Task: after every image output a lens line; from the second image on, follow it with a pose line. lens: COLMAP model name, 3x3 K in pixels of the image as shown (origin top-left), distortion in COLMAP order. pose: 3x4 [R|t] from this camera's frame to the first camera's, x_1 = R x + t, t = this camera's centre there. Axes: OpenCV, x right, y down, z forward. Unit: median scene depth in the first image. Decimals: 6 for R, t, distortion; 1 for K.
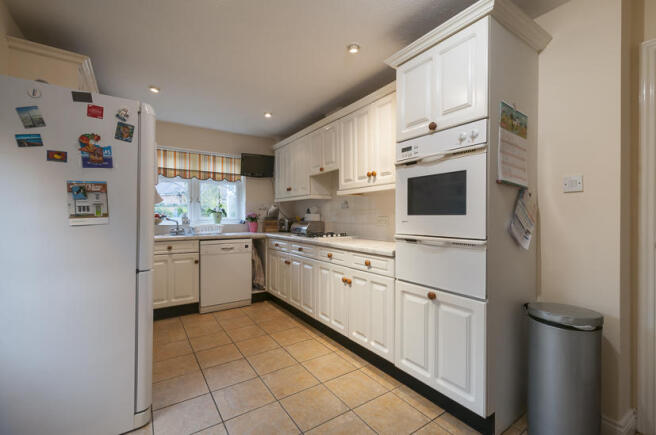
lens RADIAL K [[284.6, 0, 331.4], [0, 284.6, 217.7], [0, 0, 1]] dist [0.002588, -0.000210]
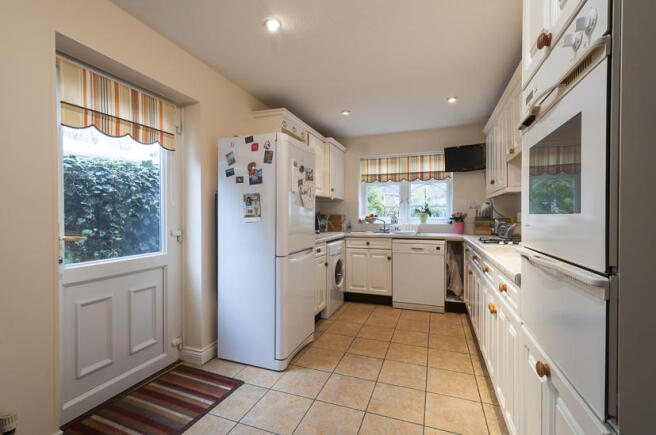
lens RADIAL K [[284.6, 0, 331.4], [0, 284.6, 217.7], [0, 0, 1]] dist [0.002588, -0.000210]
pose [[0.582379, 0.002882, -0.812913, 0.334135], [-0.001489, 0.999996, 0.002478, -0.001134], [0.812916, -0.000232, 0.582380, 0.236300]]
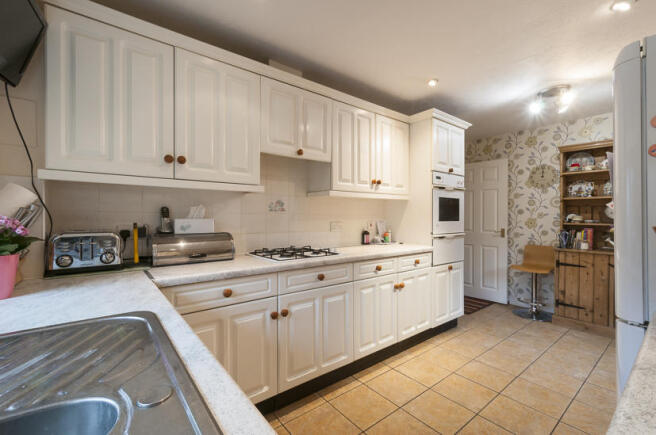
lens RADIAL K [[284.6, 0, 331.4], [0, 284.6, 217.7], [0, 0, 1]] dist [0.002588, -0.000210]
pose [[-0.076684, 0.000194, 0.997055, -0.807840], [0.004836, 0.999988, 0.000177, -0.020742], [-0.997044, 0.004836, -0.076684, 1.131592]]
